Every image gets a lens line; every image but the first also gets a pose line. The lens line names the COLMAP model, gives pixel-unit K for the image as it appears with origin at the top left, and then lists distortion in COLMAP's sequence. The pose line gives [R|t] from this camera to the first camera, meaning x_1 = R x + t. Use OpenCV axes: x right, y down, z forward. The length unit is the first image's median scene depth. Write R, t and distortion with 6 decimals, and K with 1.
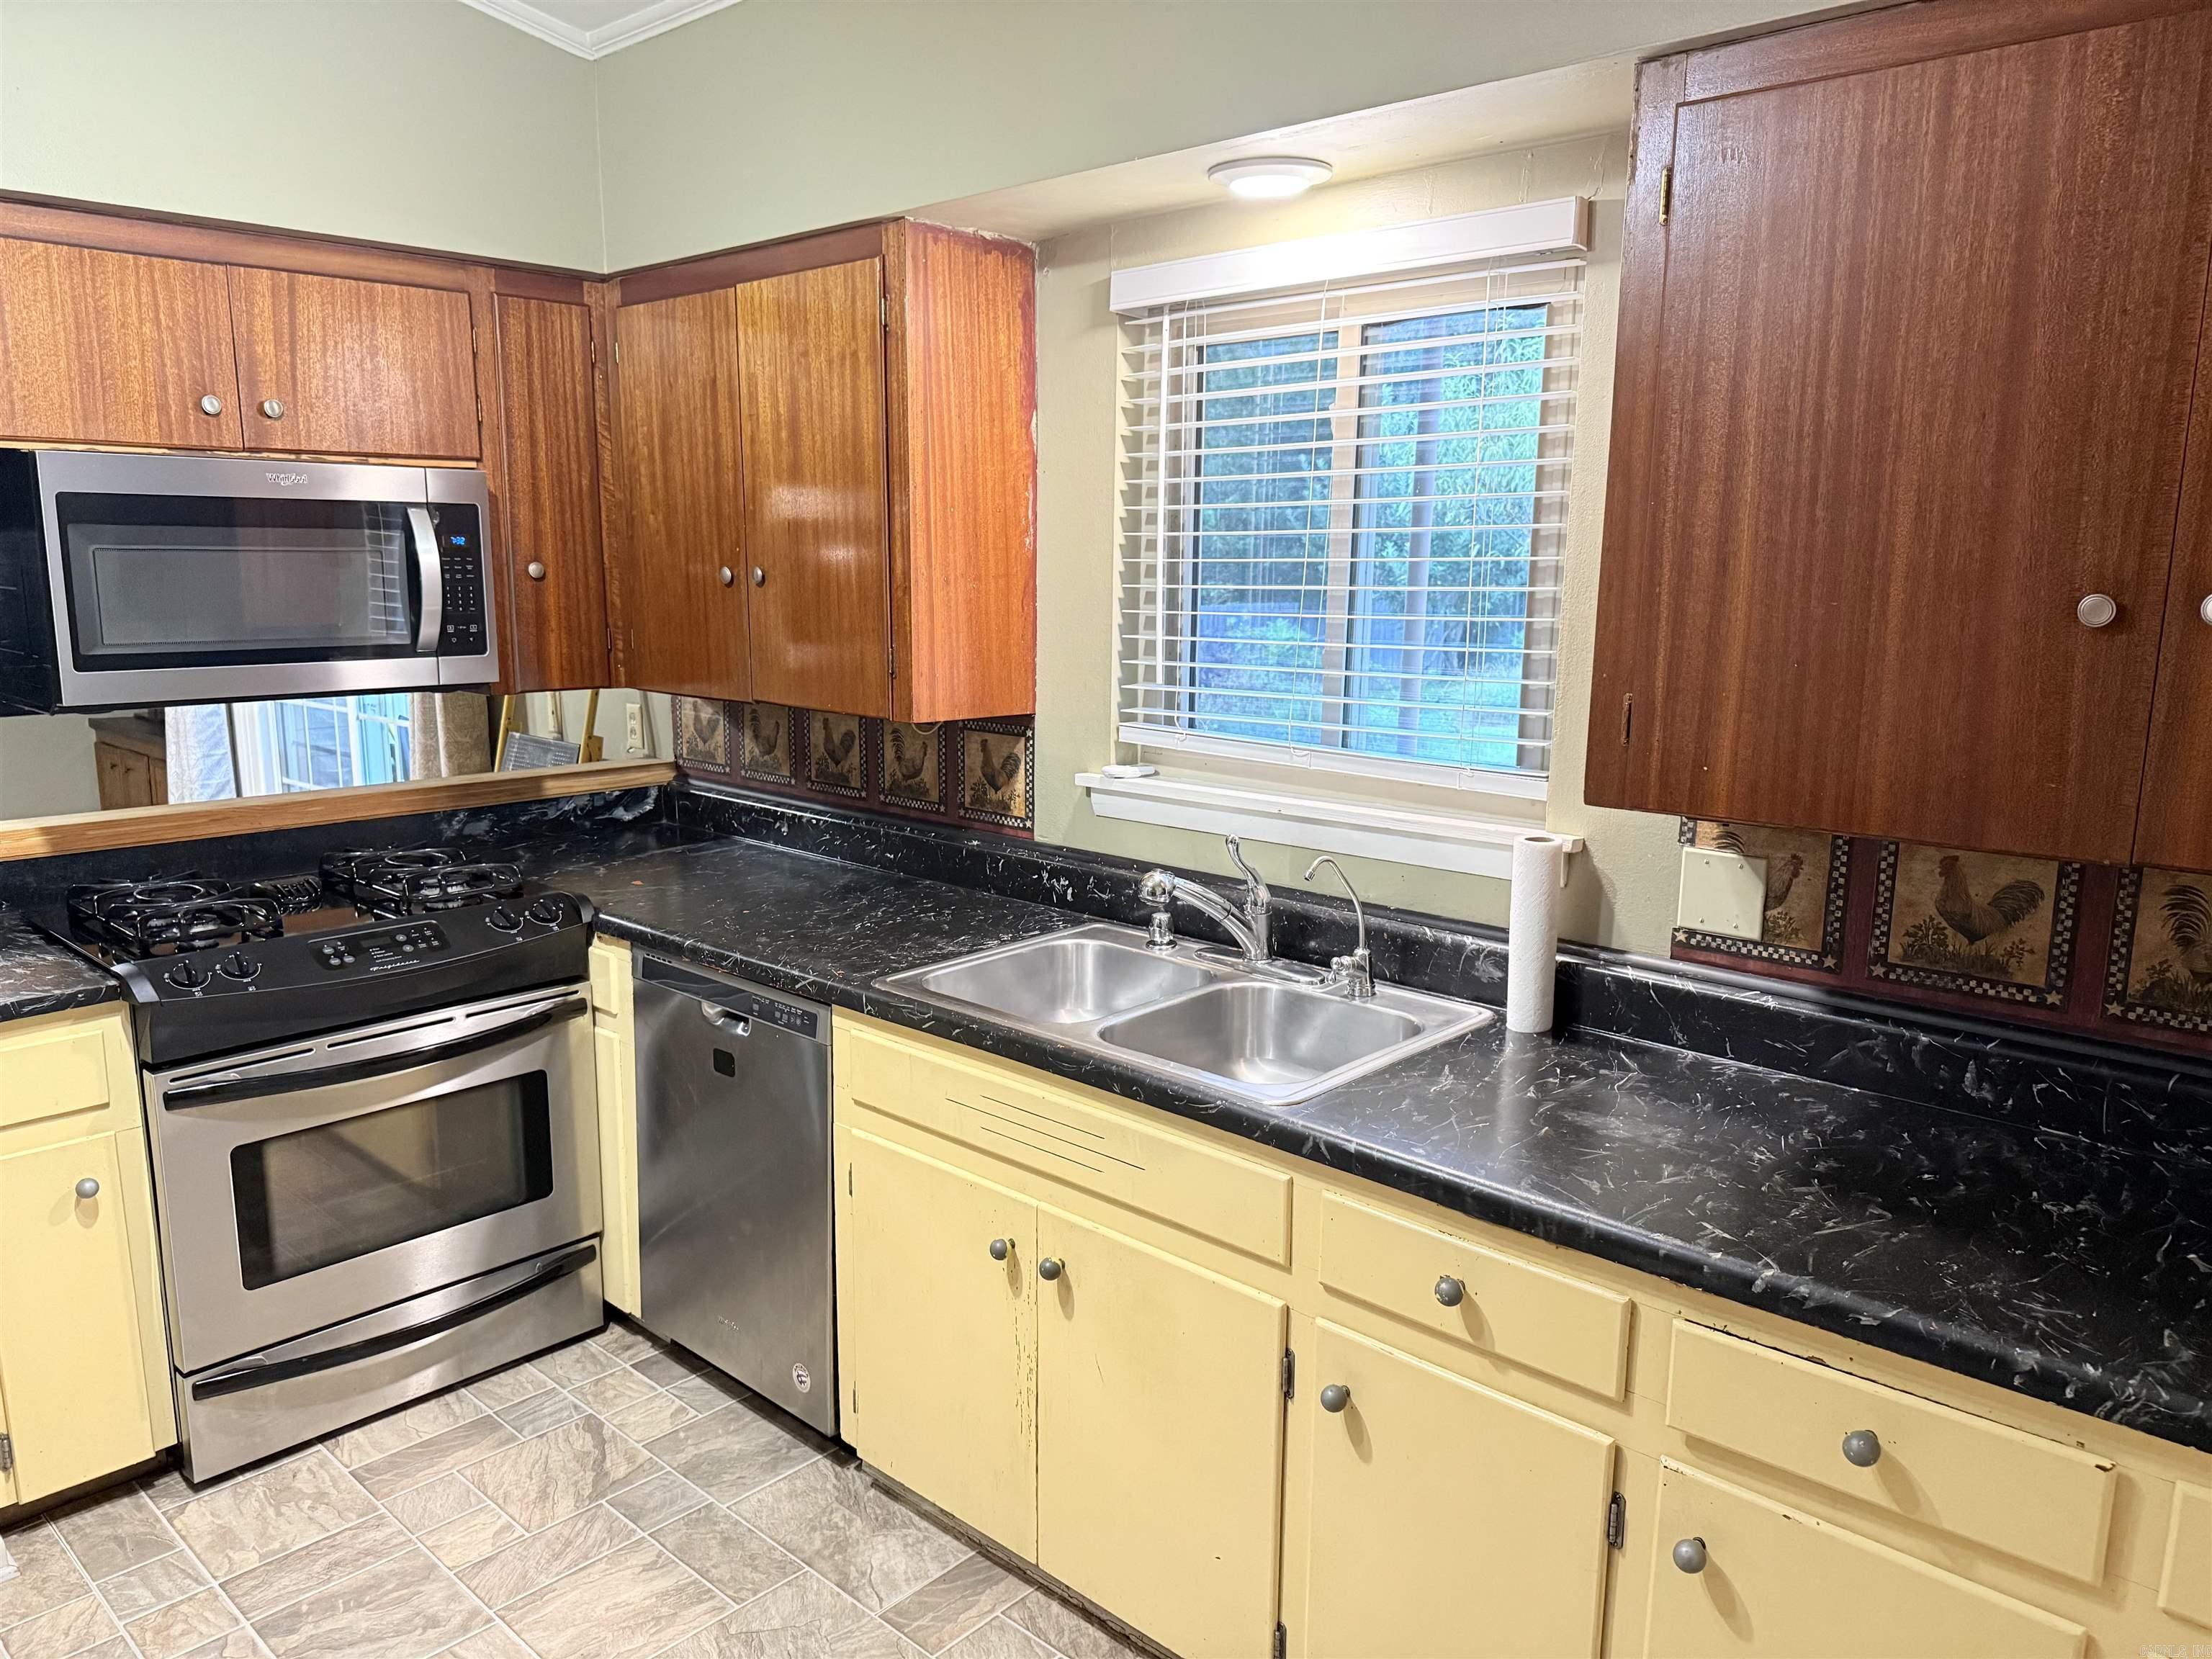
lens RADIAL K [[1572.8, 0, 1100.5], [0, 1572.8, 836.3], [0, 0, 1]] dist [0.133387, -0.157295]
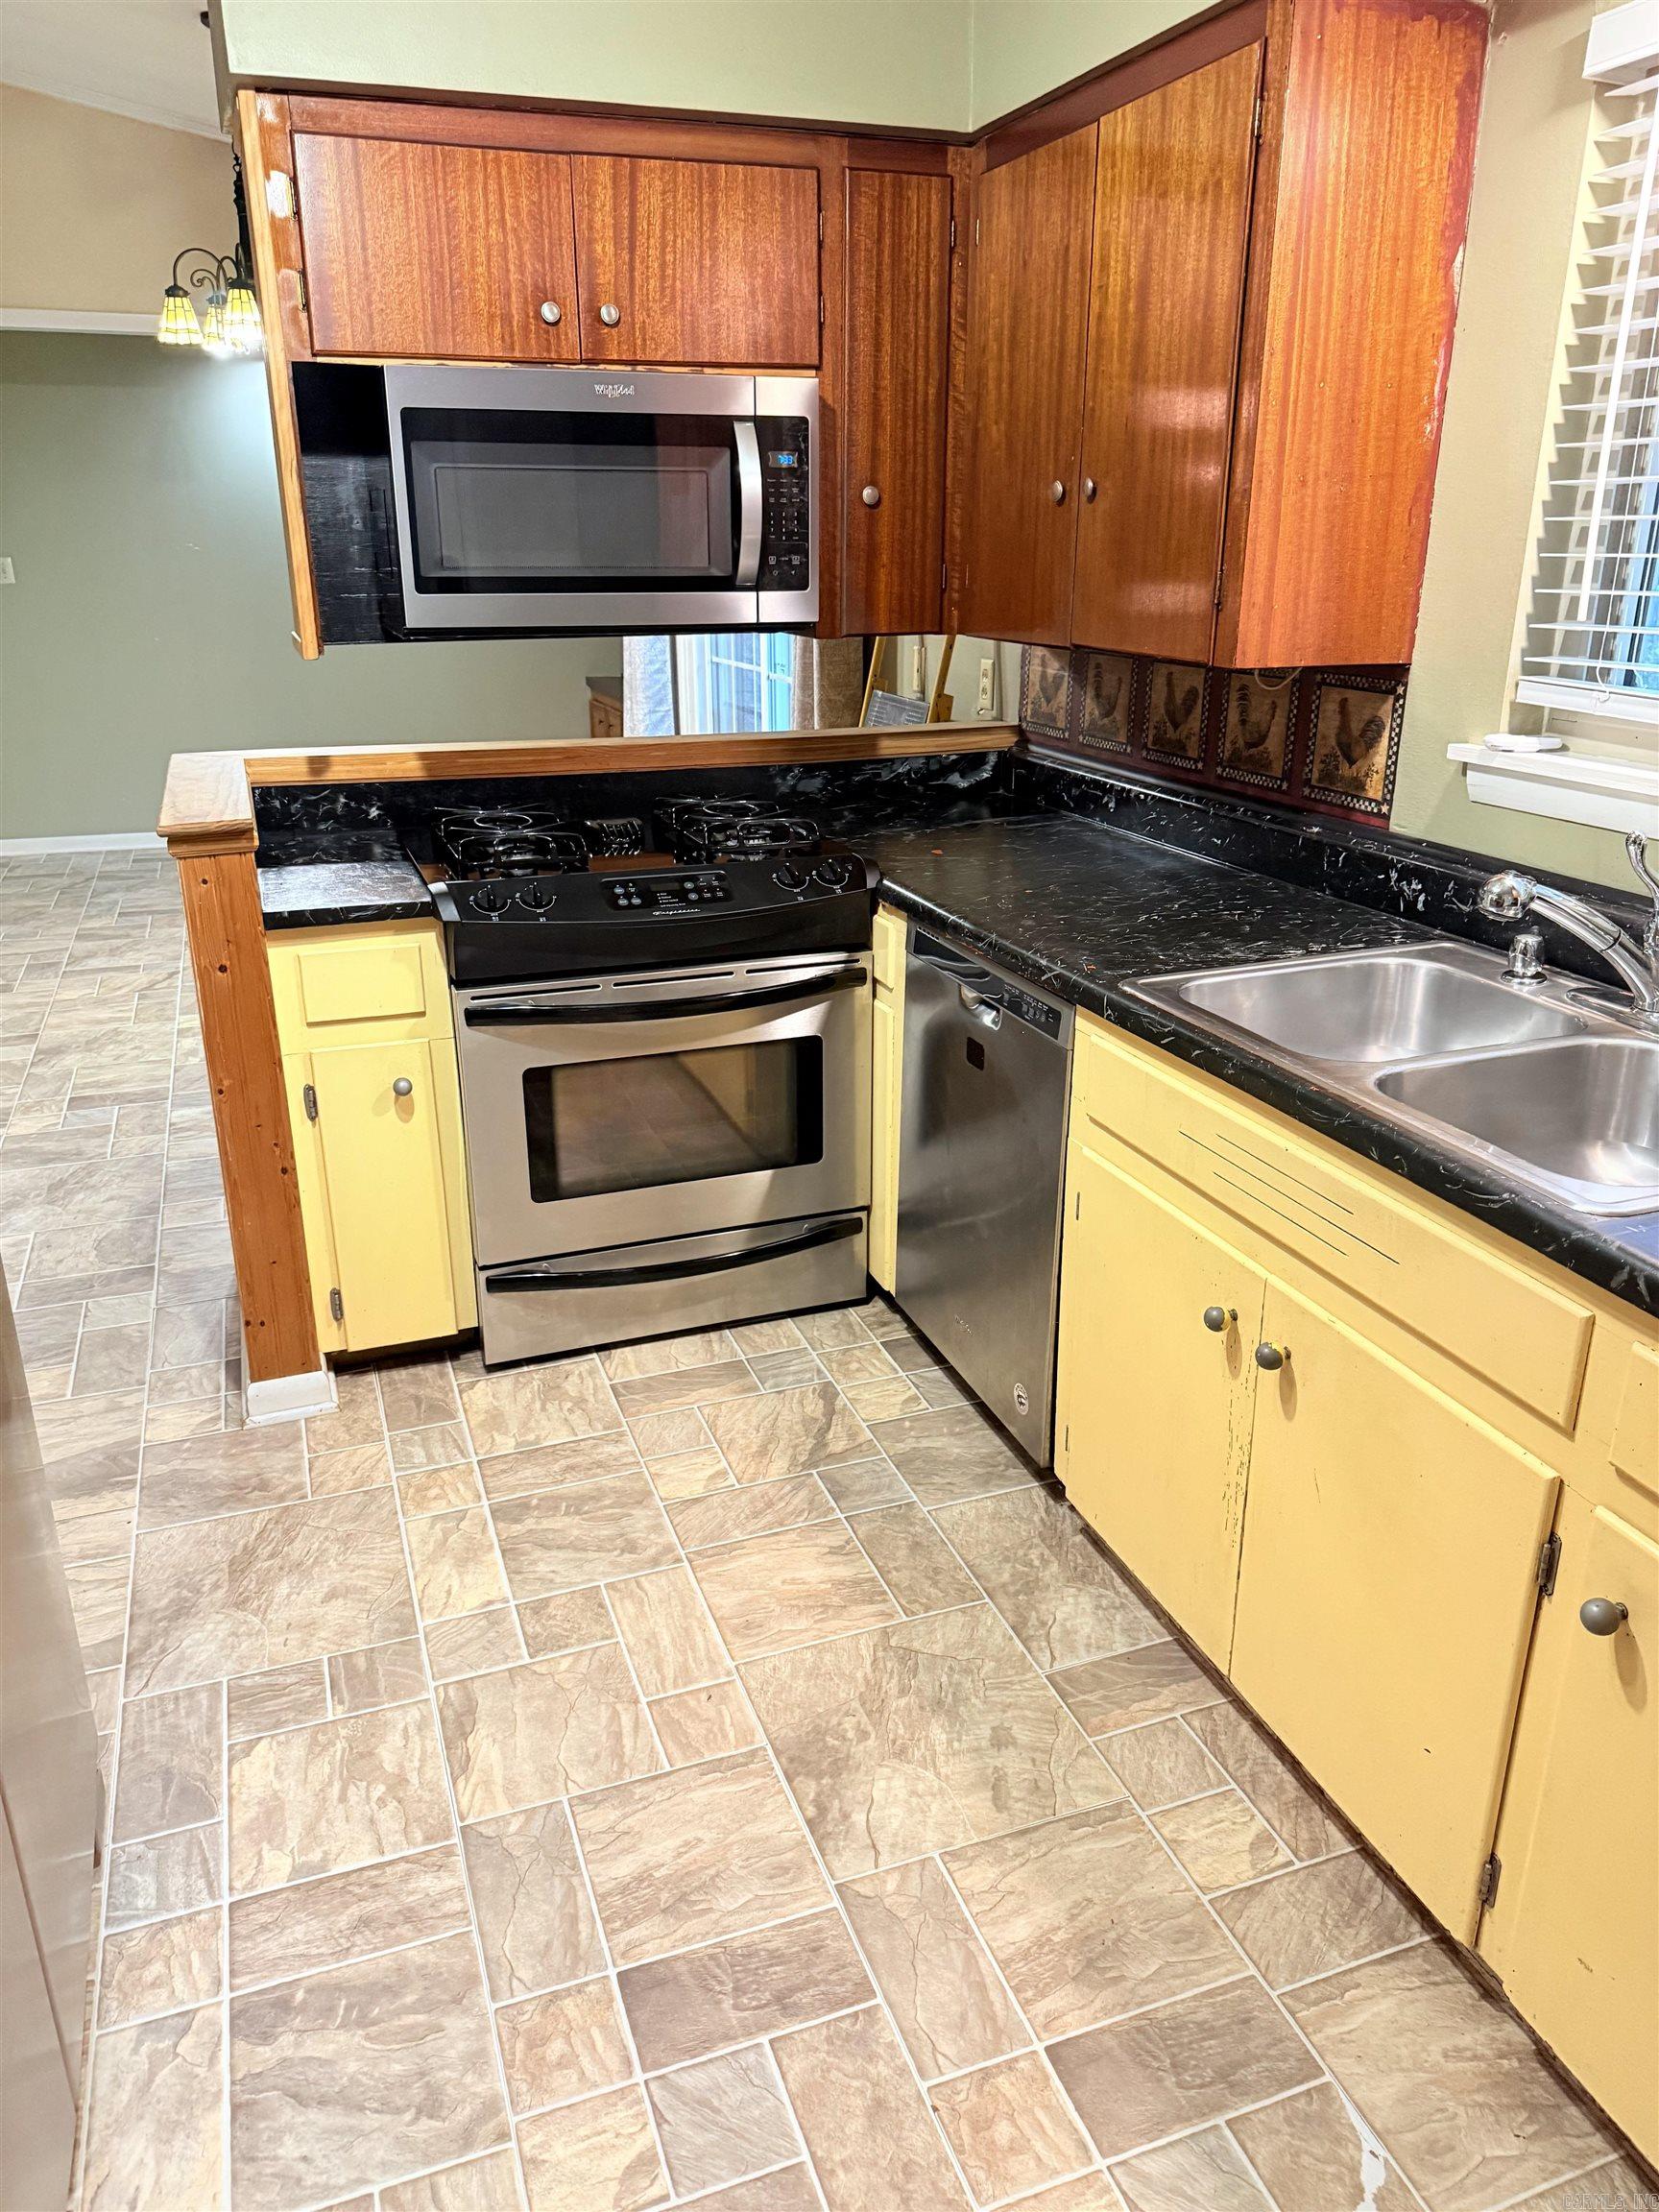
lens RADIAL K [[1562.5, 0, 818.0], [0, 1562.5, 1093.8], [0, 0, 1]] dist [0.129702, -0.205874]
pose [[0.892893, 0.141529, -0.427447, 0.067810], [-0.070240, 0.981476, 0.178247, 0.011596], [0.444756, -0.129132, 0.886294, 0.160497]]
